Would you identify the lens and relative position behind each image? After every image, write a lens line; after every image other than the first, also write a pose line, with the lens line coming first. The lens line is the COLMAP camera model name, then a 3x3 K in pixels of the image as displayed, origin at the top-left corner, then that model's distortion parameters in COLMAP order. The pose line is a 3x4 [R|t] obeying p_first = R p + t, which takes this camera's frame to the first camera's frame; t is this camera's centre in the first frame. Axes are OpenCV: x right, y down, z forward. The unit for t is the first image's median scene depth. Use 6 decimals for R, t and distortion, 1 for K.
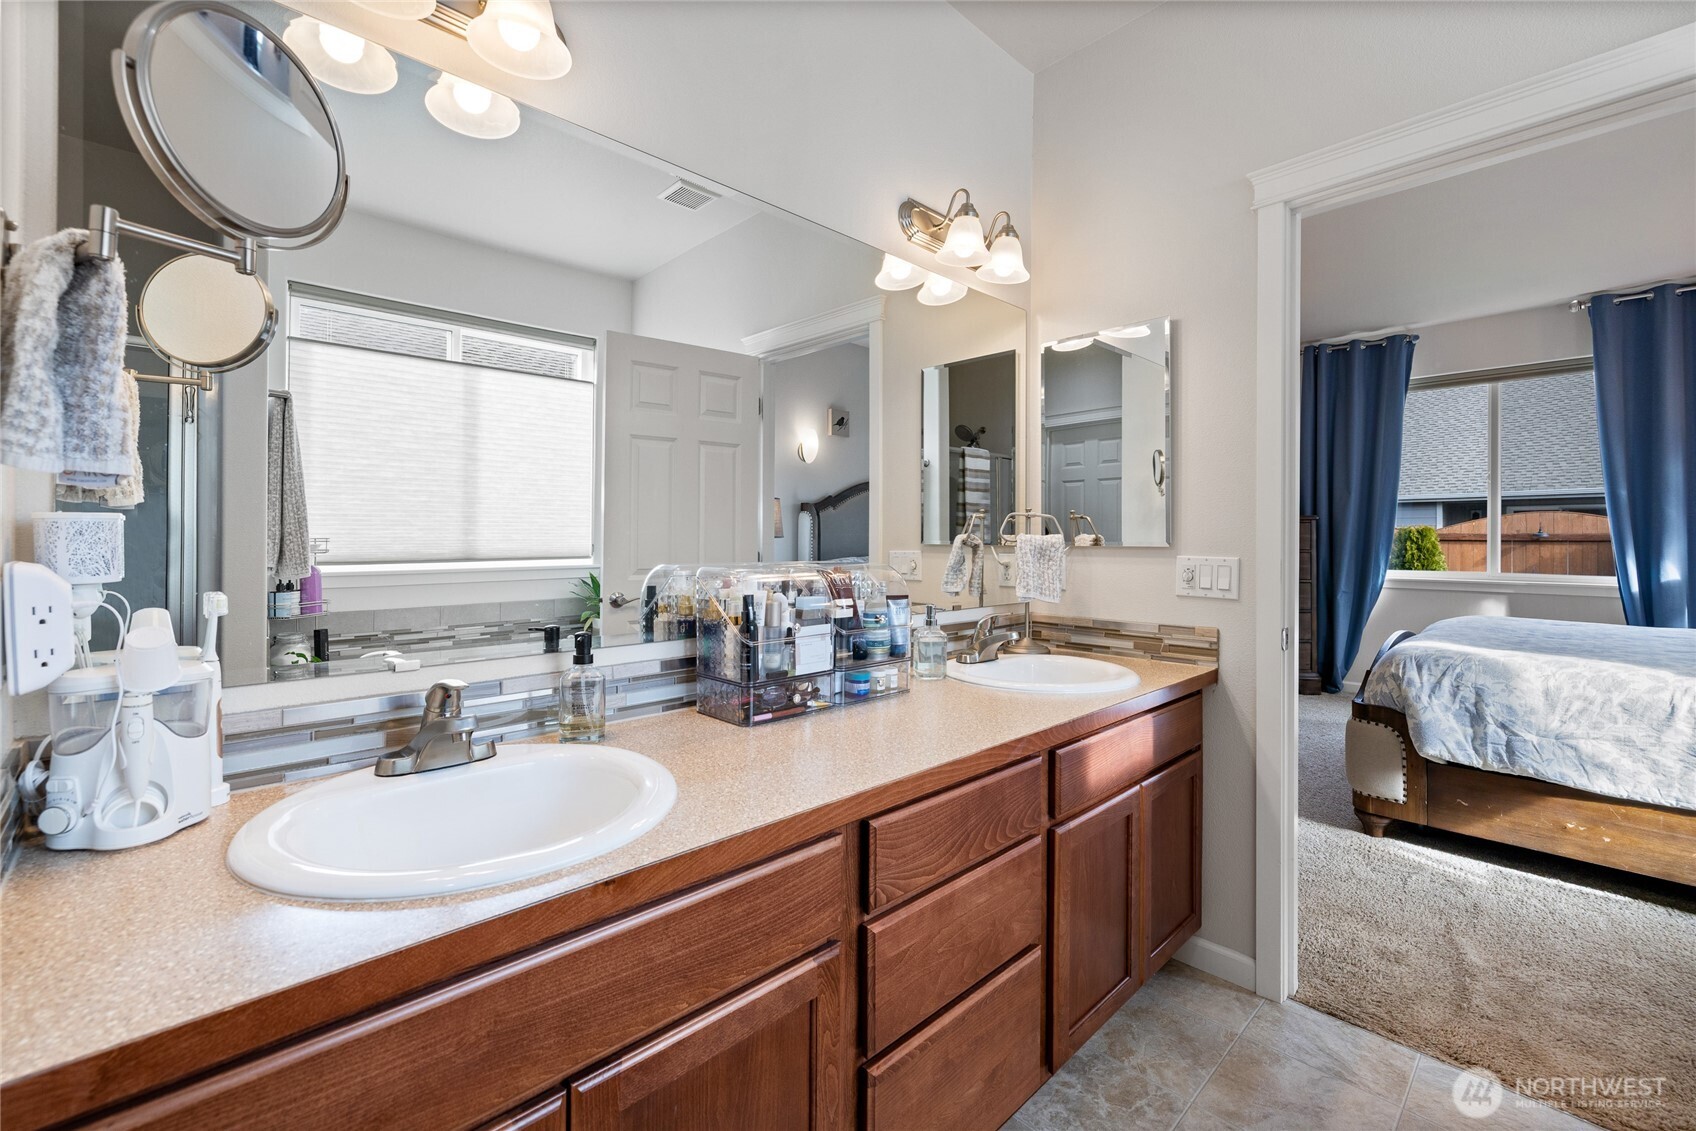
lens RADIAL K [[710.9, 0, 838.9], [0, 710.9, 539.9], [0, 0, 1]] dist [-0.000019, 0.000061]
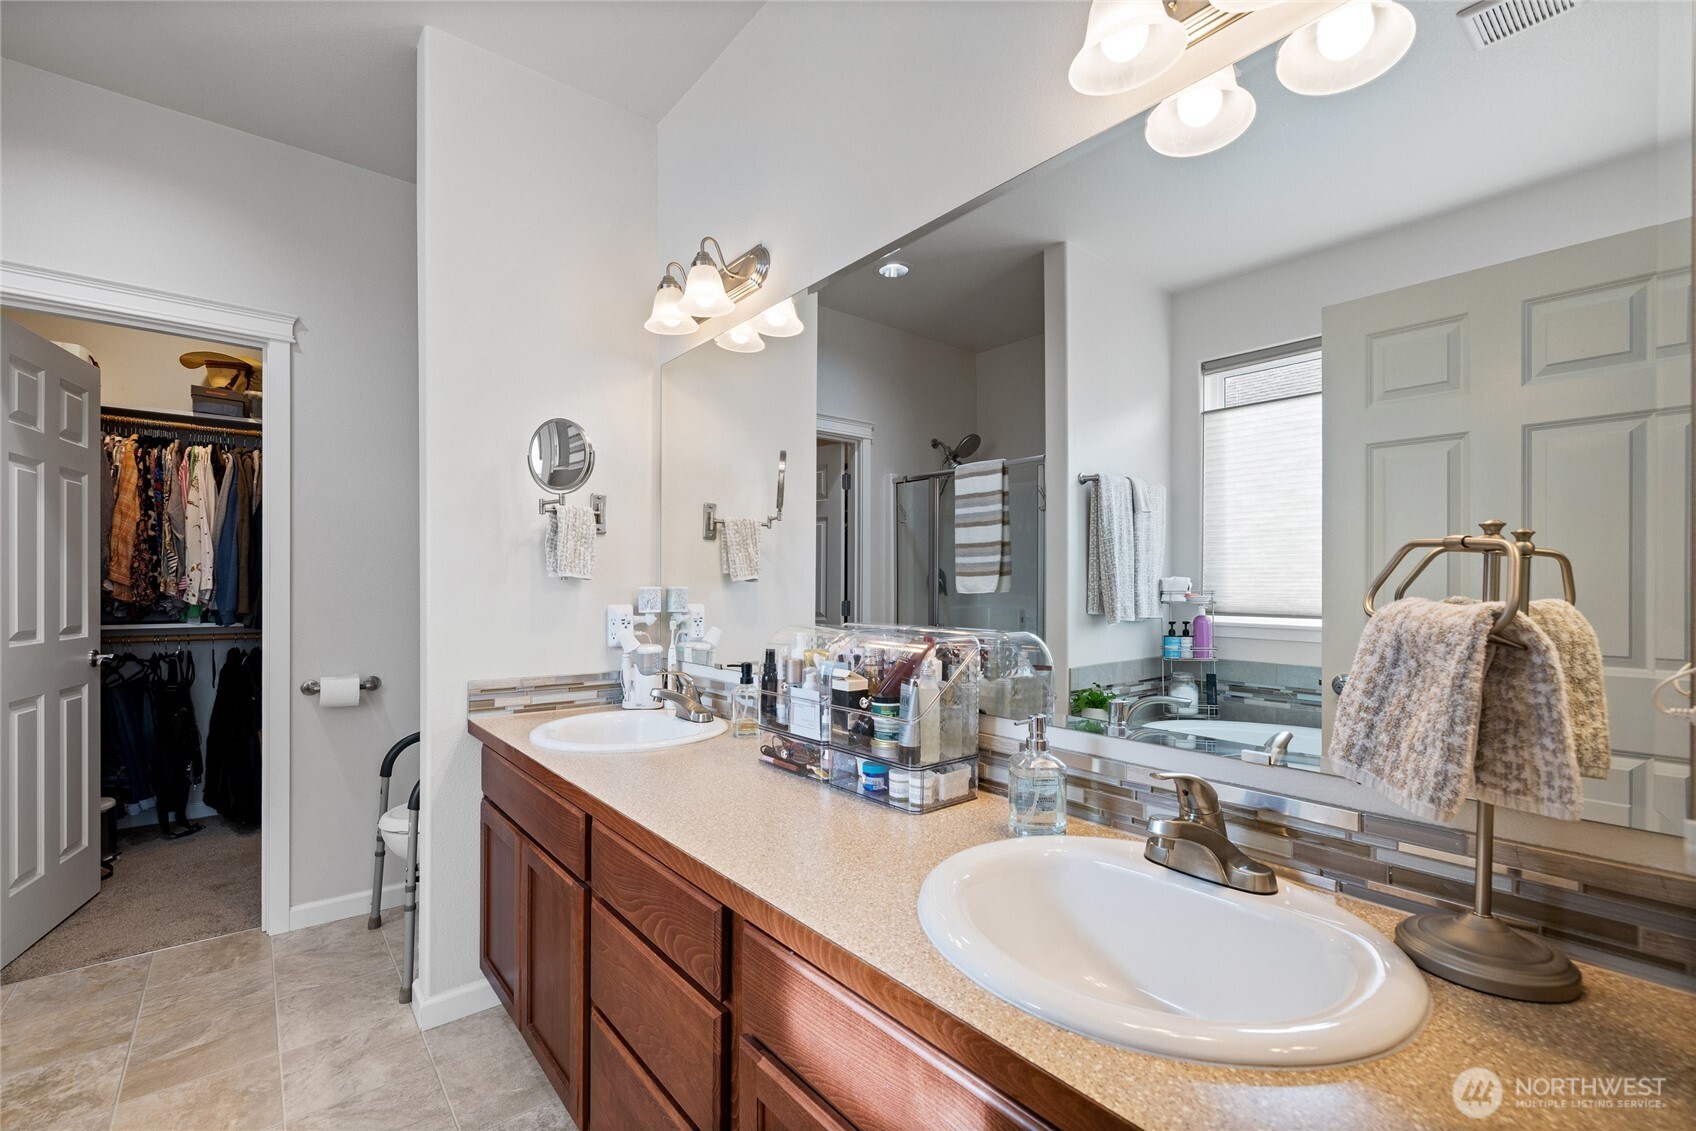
lens RADIAL K [[747.3, 0, 846.4], [0, 747.3, 582.2], [0, 0, 1]] dist [0.001658, 0.000116]
pose [[-0.052454, 0.000706, -0.998623, 1.268889], [-0.004913, 0.999987, 0.000965, -0.038554], [0.998611, 0.004957, -0.052450, 1.409600]]
